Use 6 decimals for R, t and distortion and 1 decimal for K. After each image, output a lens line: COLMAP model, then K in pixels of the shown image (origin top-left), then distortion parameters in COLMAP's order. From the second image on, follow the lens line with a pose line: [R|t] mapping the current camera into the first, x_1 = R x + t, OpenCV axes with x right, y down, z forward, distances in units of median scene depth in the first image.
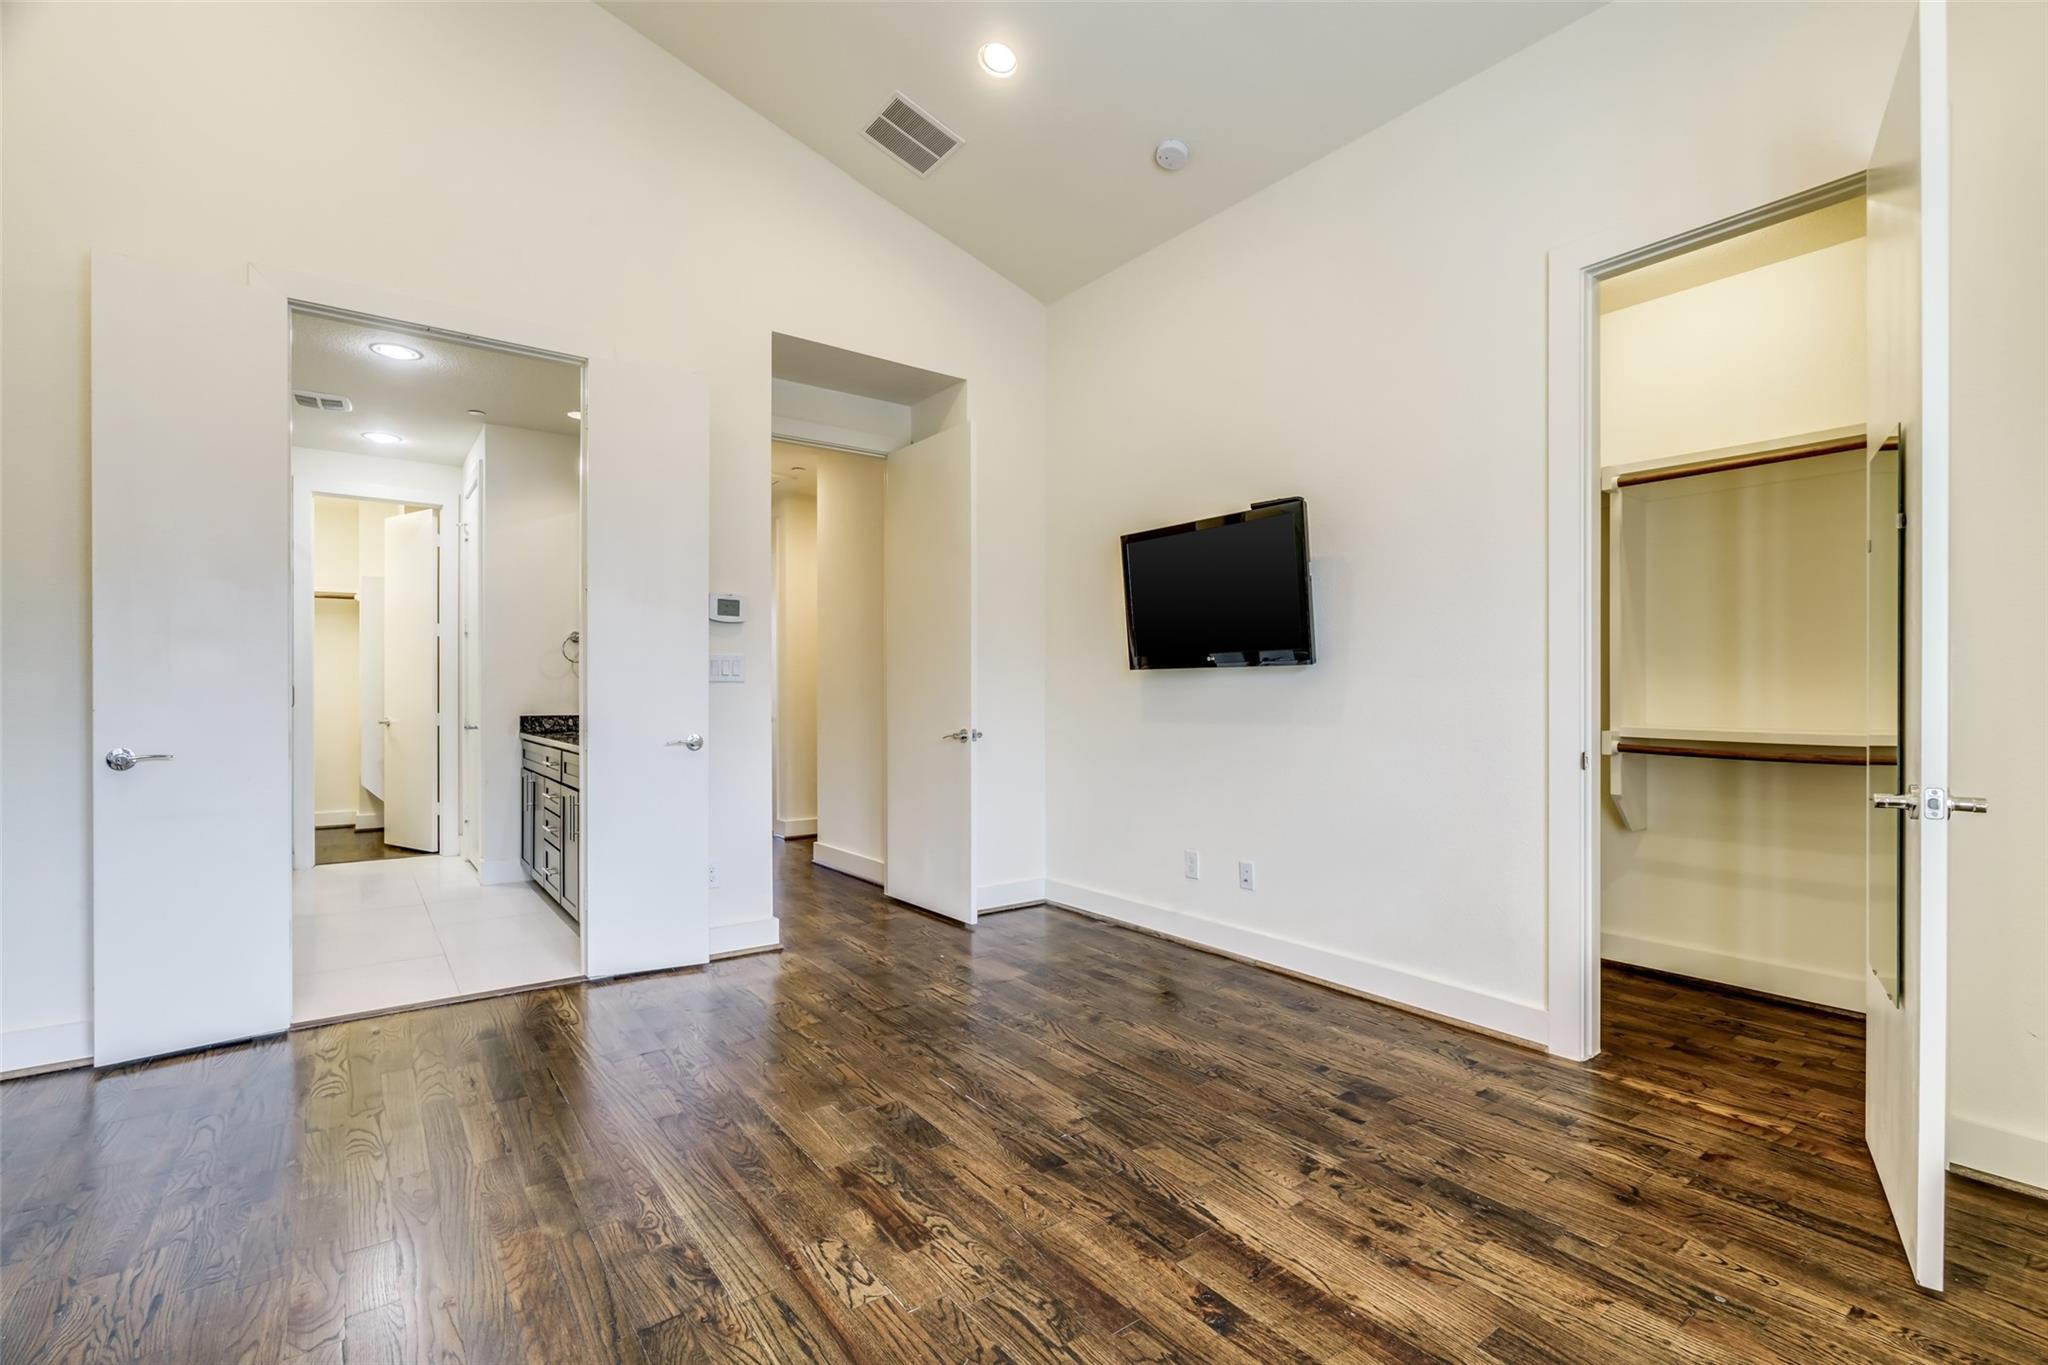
lens RADIAL K [[925.9, 0, 1034.9], [0, 925.9, 702.1], [0, 0, 1]] dist [-0.012938, 0.004108]
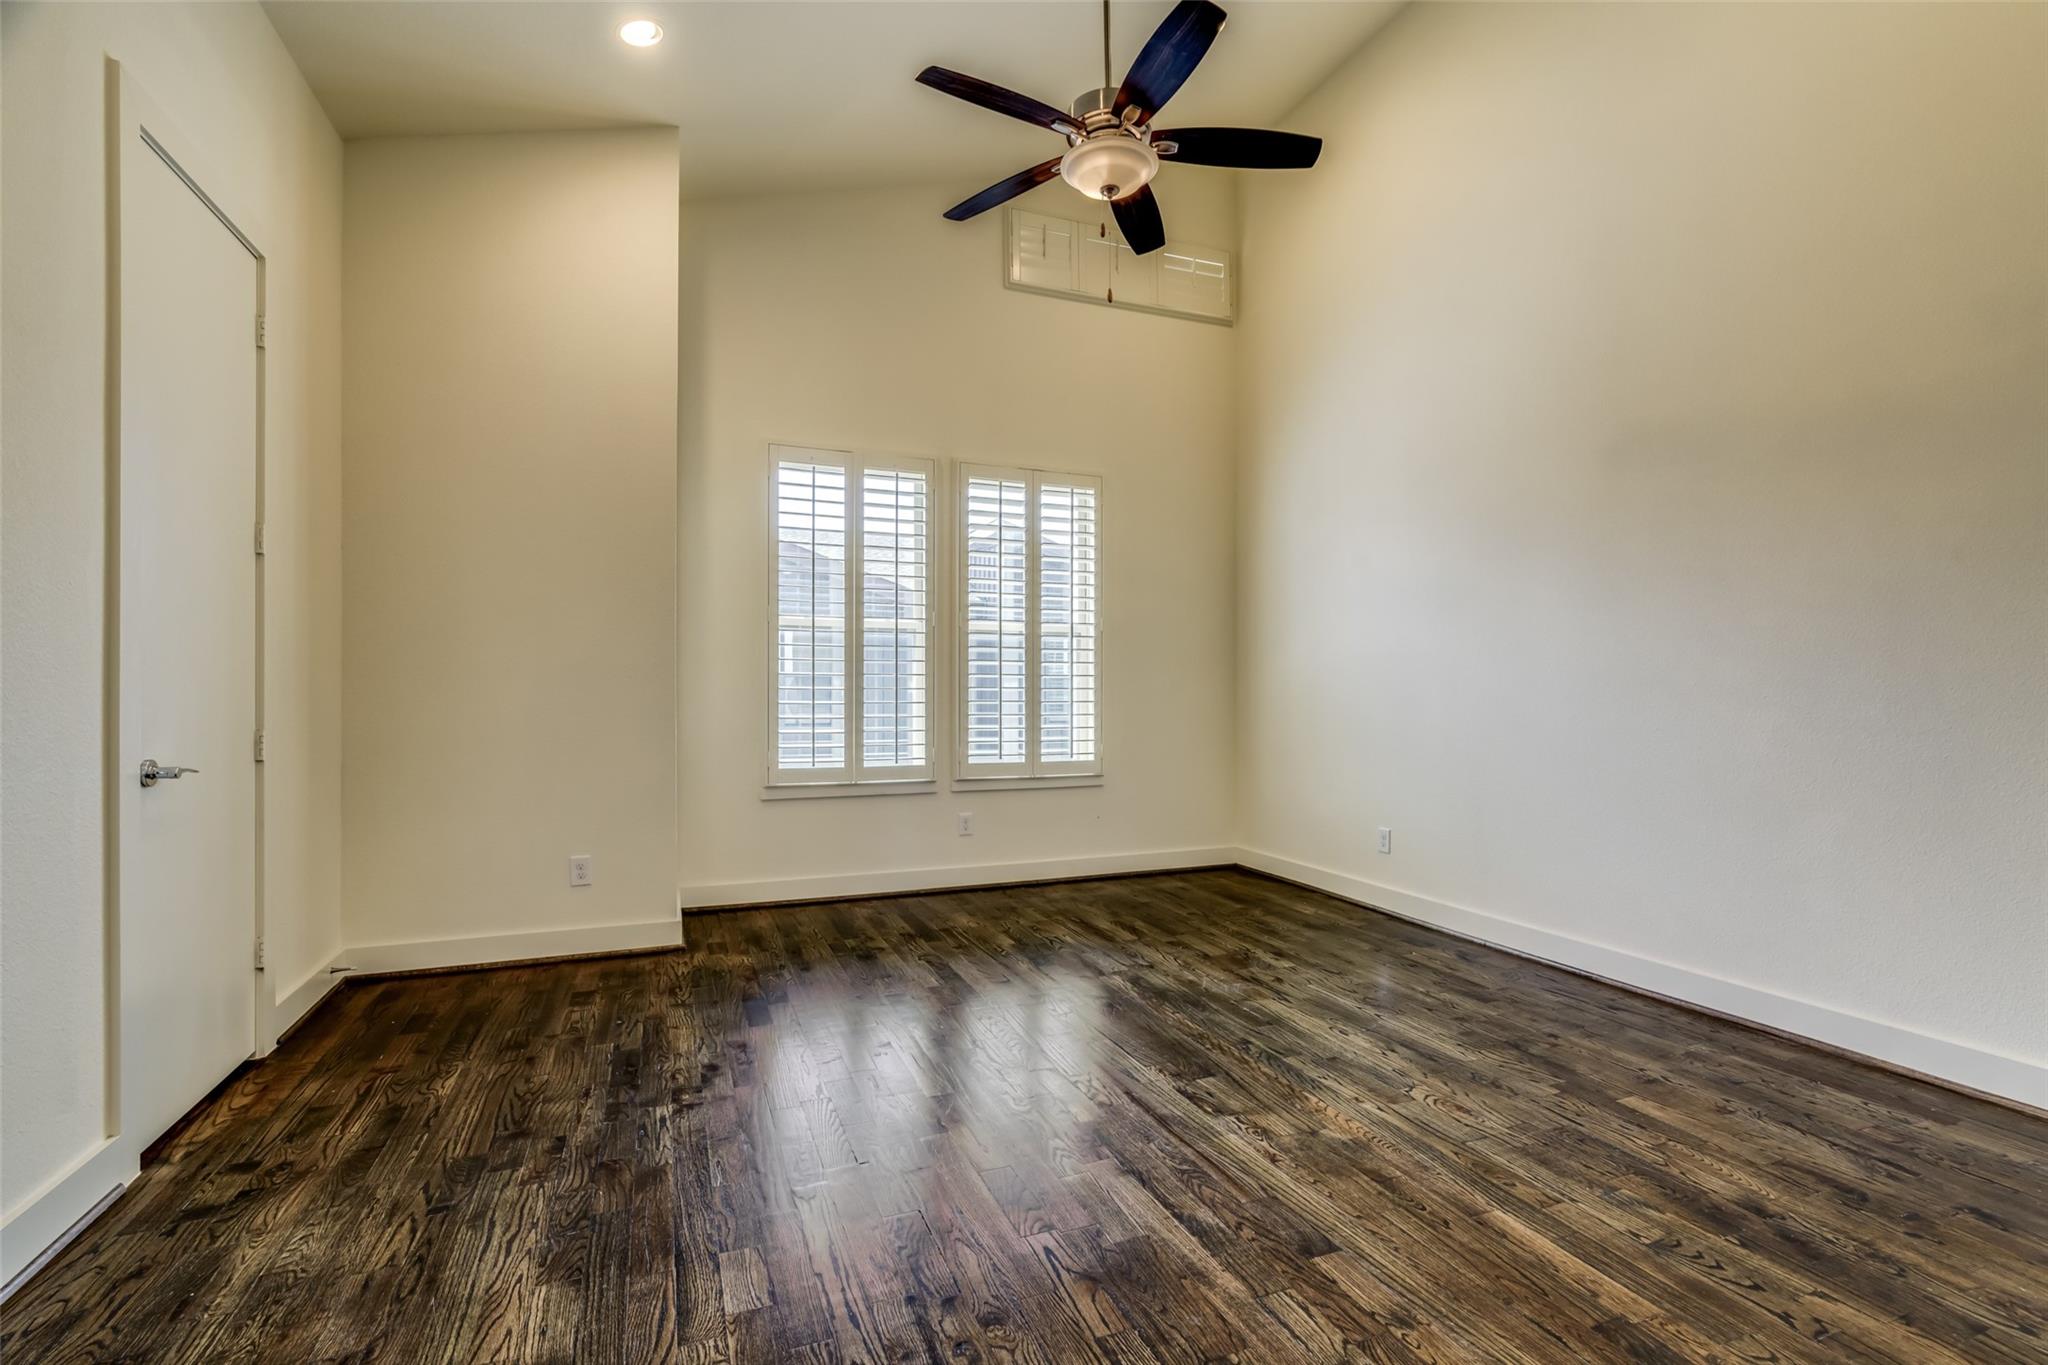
lens RADIAL K [[925.9, 0, 1038.9], [0, 925.9, 675.0], [0, 0, 1]] dist [-0.012938, 0.004108]
pose [[-0.965738, 0.002715, 0.259506, -0.382668], [0.000835, 0.999973, -0.007353, -0.014515], [-0.259518, -0.006885, -0.965714, 1.853287]]
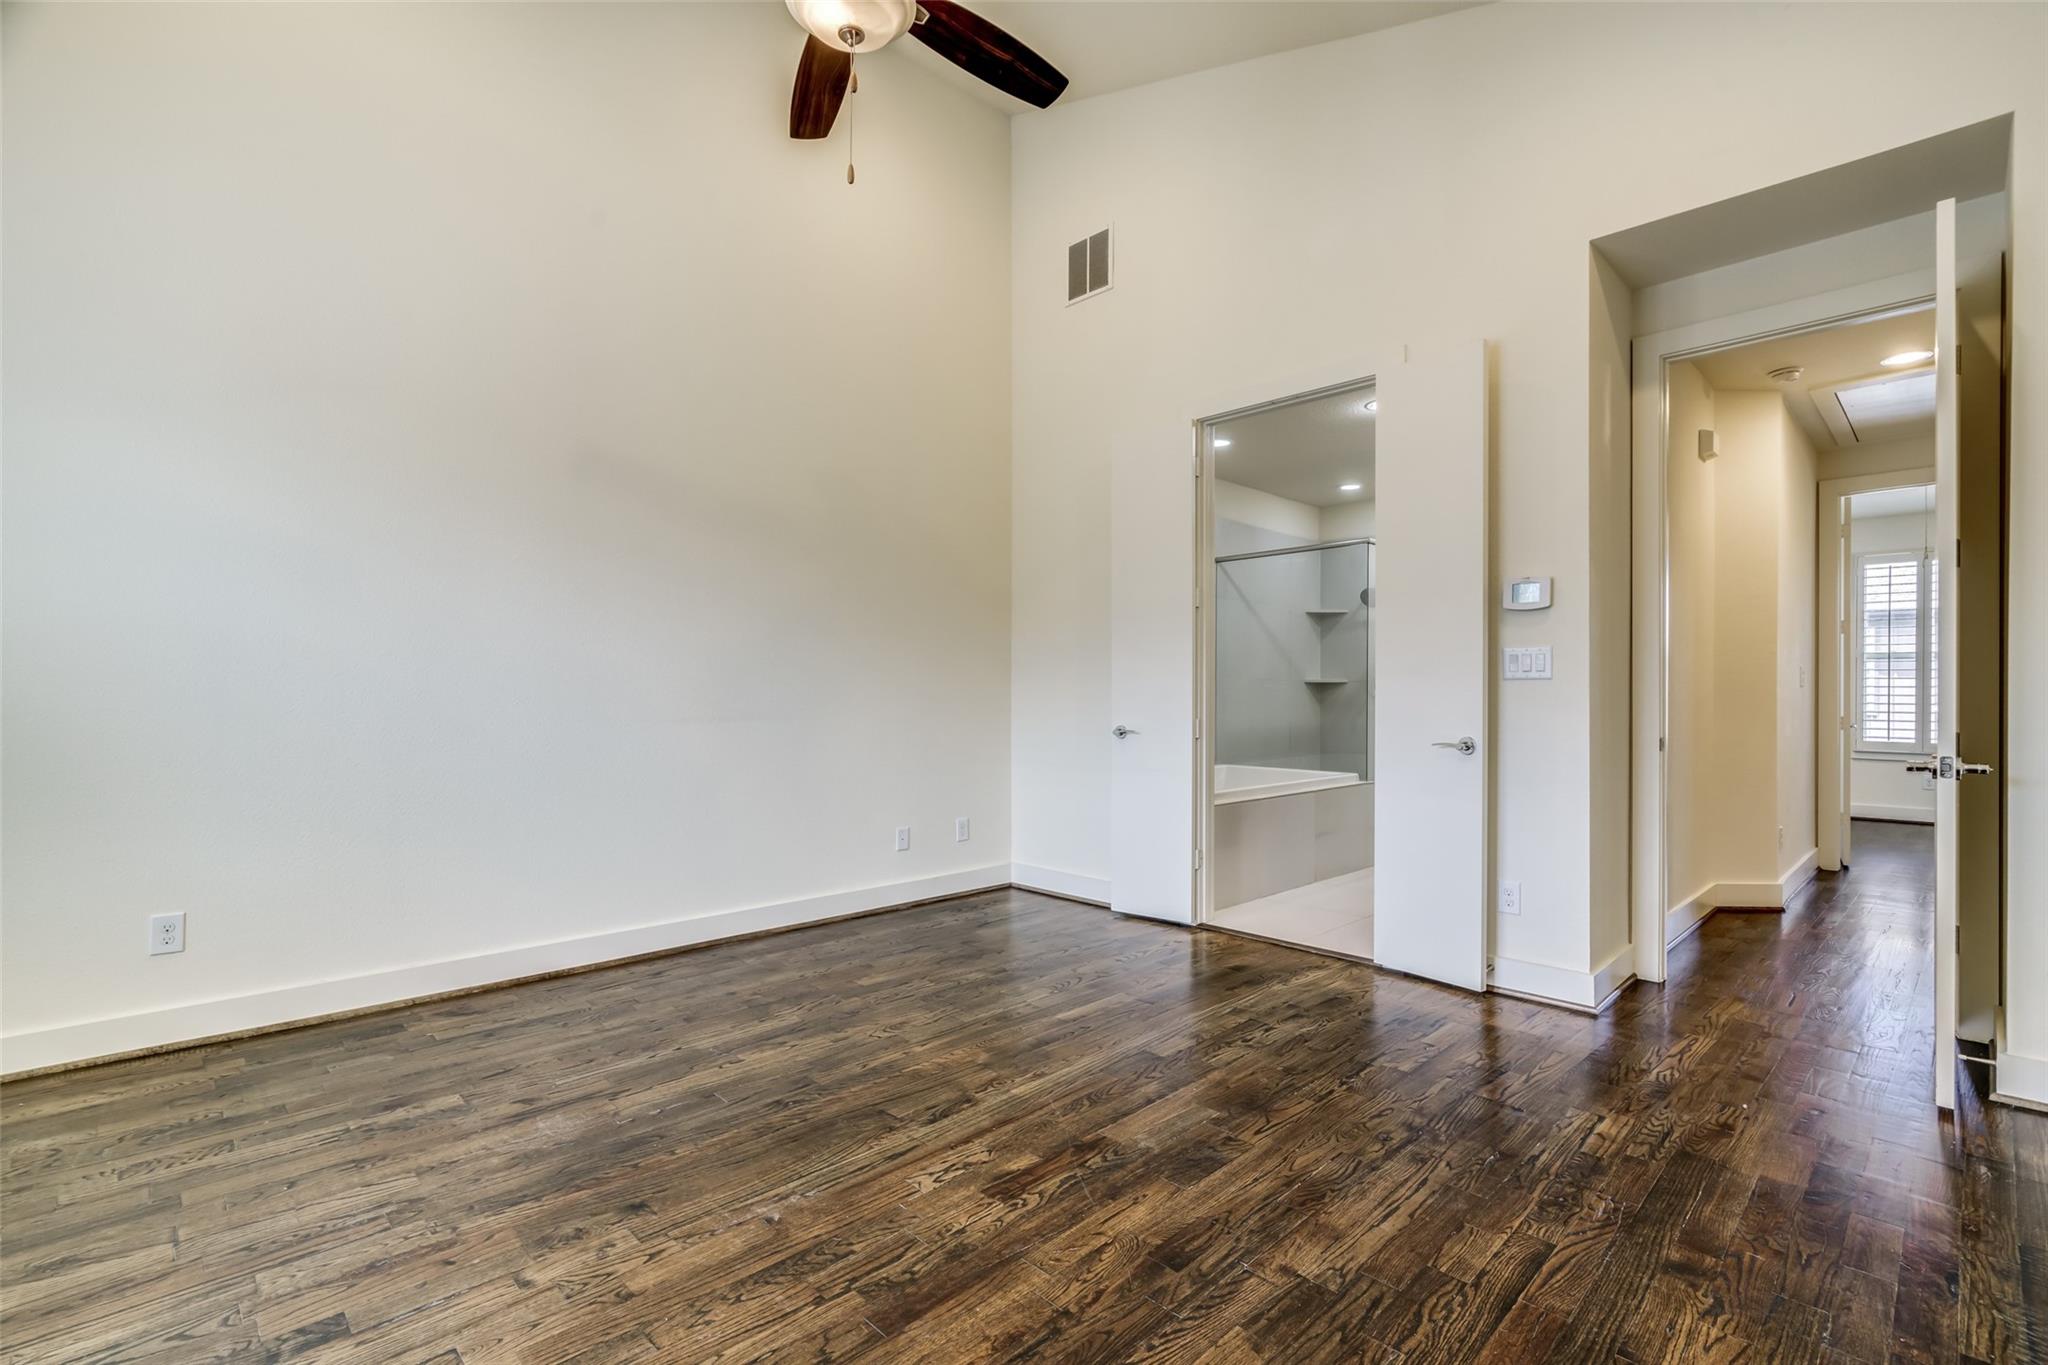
lens RADIAL K [[925.9, 0, 1033.5], [0, 925.9, 681.3], [0, 0, 1]] dist [-0.012938, 0.004108]
pose [[0.126771, -0.014434, -0.991827, 0.776230], [-0.010293, 0.999821, -0.015866, -0.001147], [0.991879, 0.012221, 0.126600, 0.723592]]
